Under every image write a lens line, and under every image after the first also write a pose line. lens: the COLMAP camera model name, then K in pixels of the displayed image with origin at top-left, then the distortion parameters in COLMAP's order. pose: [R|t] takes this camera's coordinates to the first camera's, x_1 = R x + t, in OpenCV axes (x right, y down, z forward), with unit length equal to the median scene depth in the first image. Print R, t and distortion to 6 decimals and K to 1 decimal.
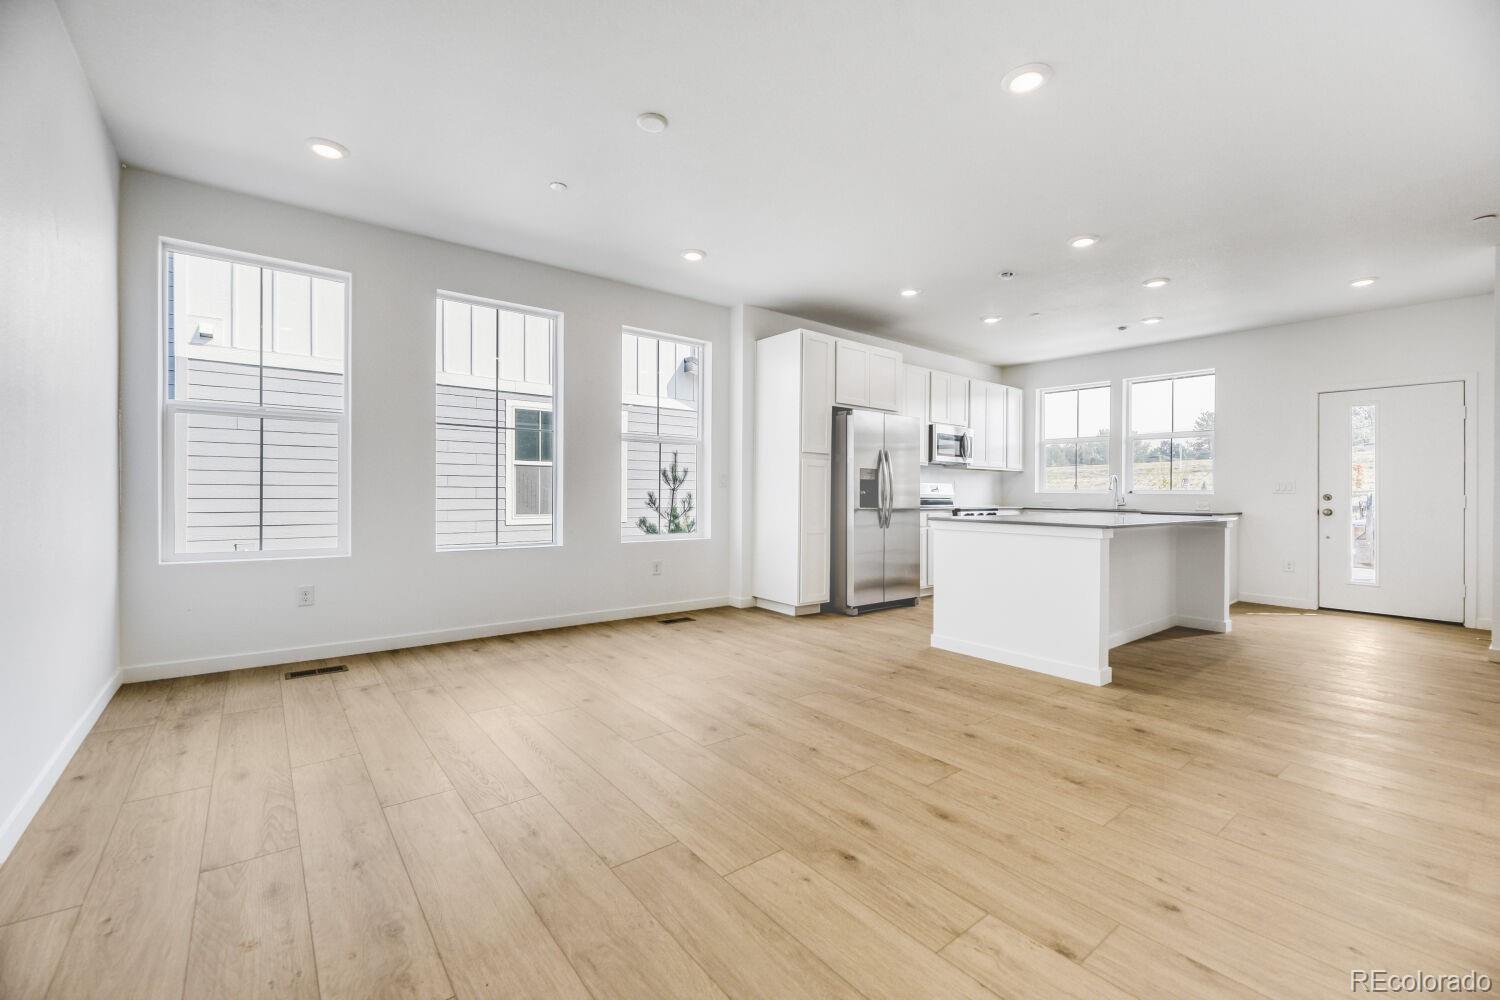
lens RADIAL K [[630.9, 0, 755.2], [0, 630.9, 476.6], [0, 0, 1]] dist [-0.007573, -0.000965]
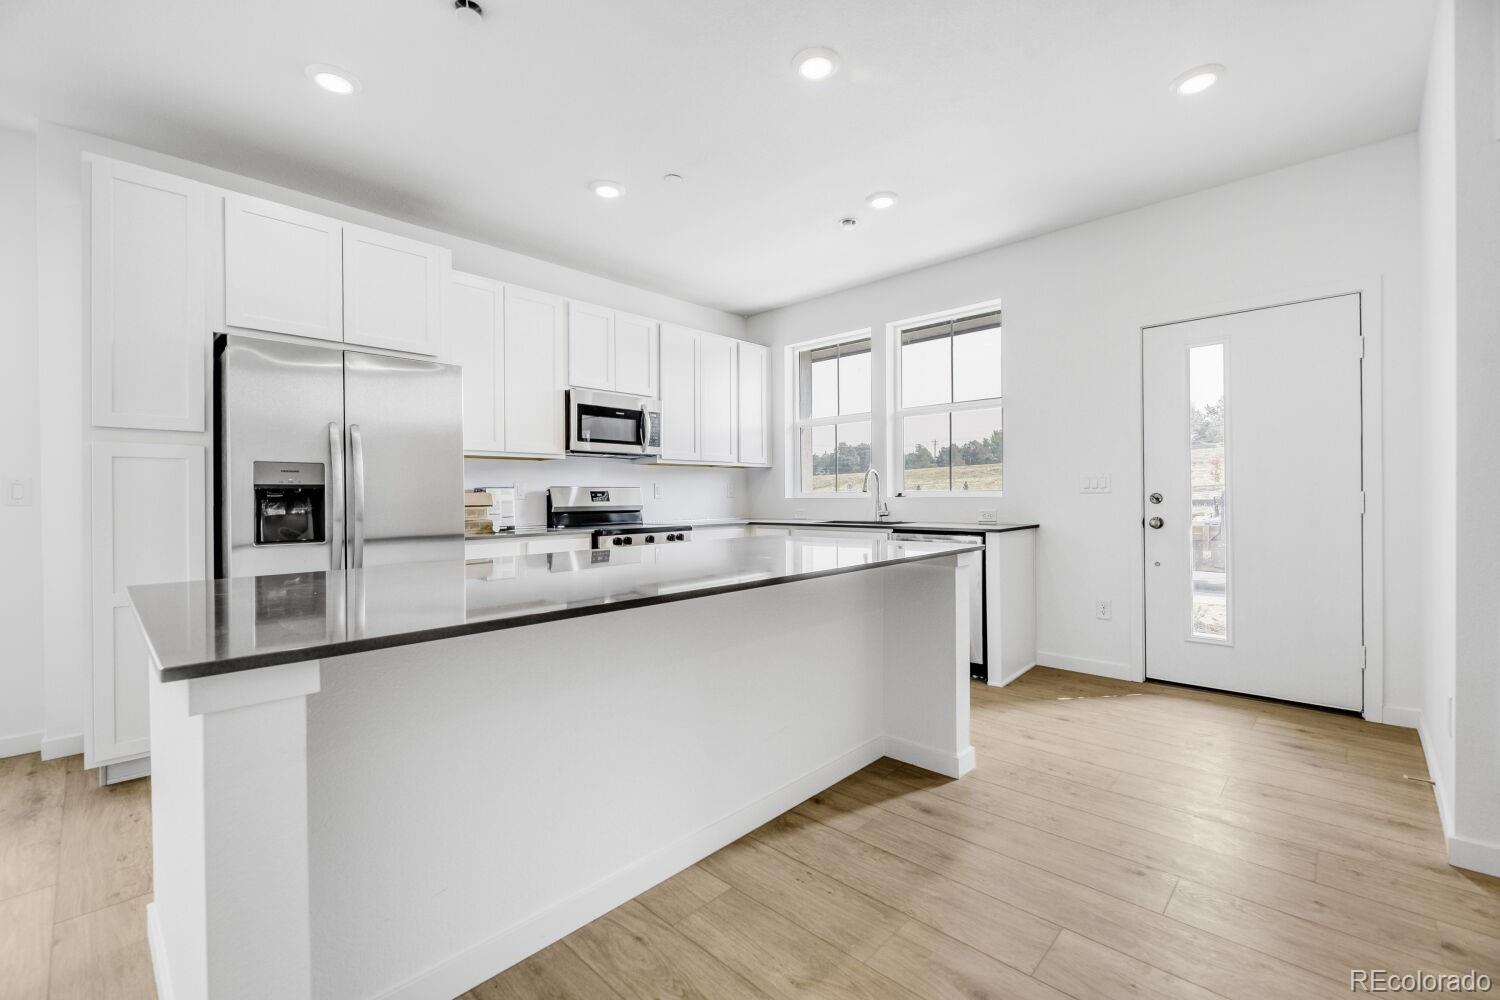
lens RADIAL K [[642.8, 0, 752.9], [0, 642.8, 492.6], [0, 0, 1]] dist [-0.004871, -0.001609]
pose [[0.990126, -0.019750, 0.138780, 0.458764], [0.017062, 0.999644, 0.020526, 0.007782], [-0.139136, -0.017955, 0.990110, 0.456743]]
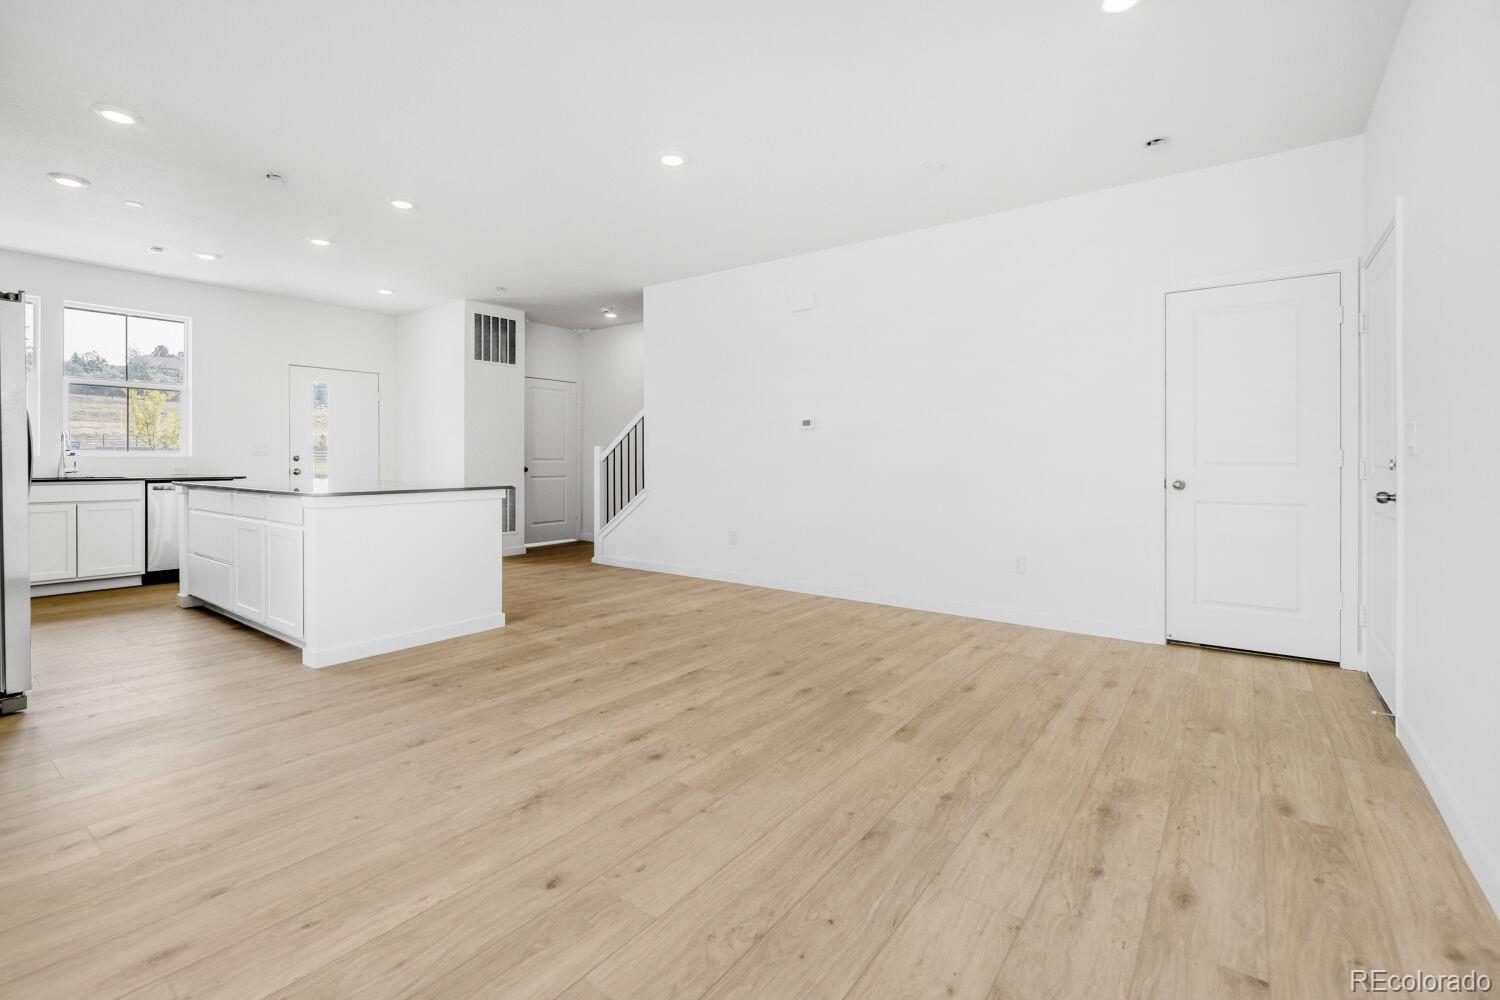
lens RADIAL K [[663.2, 0, 721.4], [0, 663.2, 466.8], [0, 0, 1]] dist [-0.001699, 0.000030]
pose [[-0.231118, -0.025516, 0.972591, -0.452435], [-0.028057, 0.999415, 0.019553, 0.002313], [-0.972521, -0.022769, -0.231699, 0.557331]]
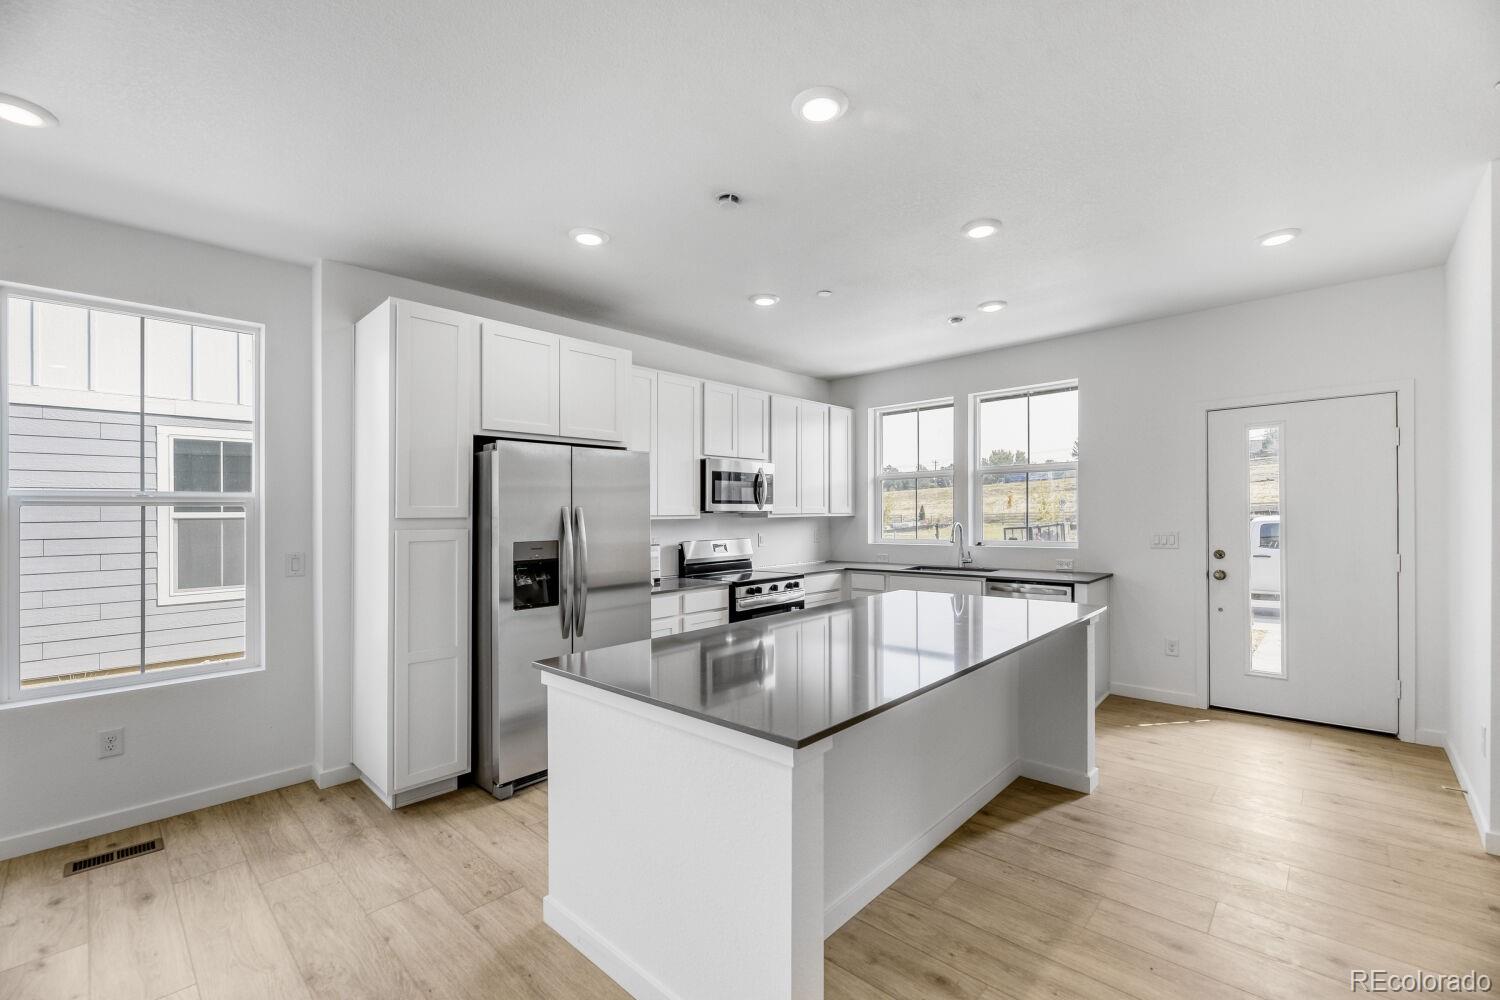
lens RADIAL K [[630.9, 0, 763.7], [0, 630.9, 512.6], [0, 0, 1]] dist [-0.007573, -0.000965]
pose [[0.988223, -0.026402, 0.150724, 0.297130], [0.023437, 0.999496, 0.021415, -0.046204], [-0.151213, -0.017630, 0.988344, 0.379237]]
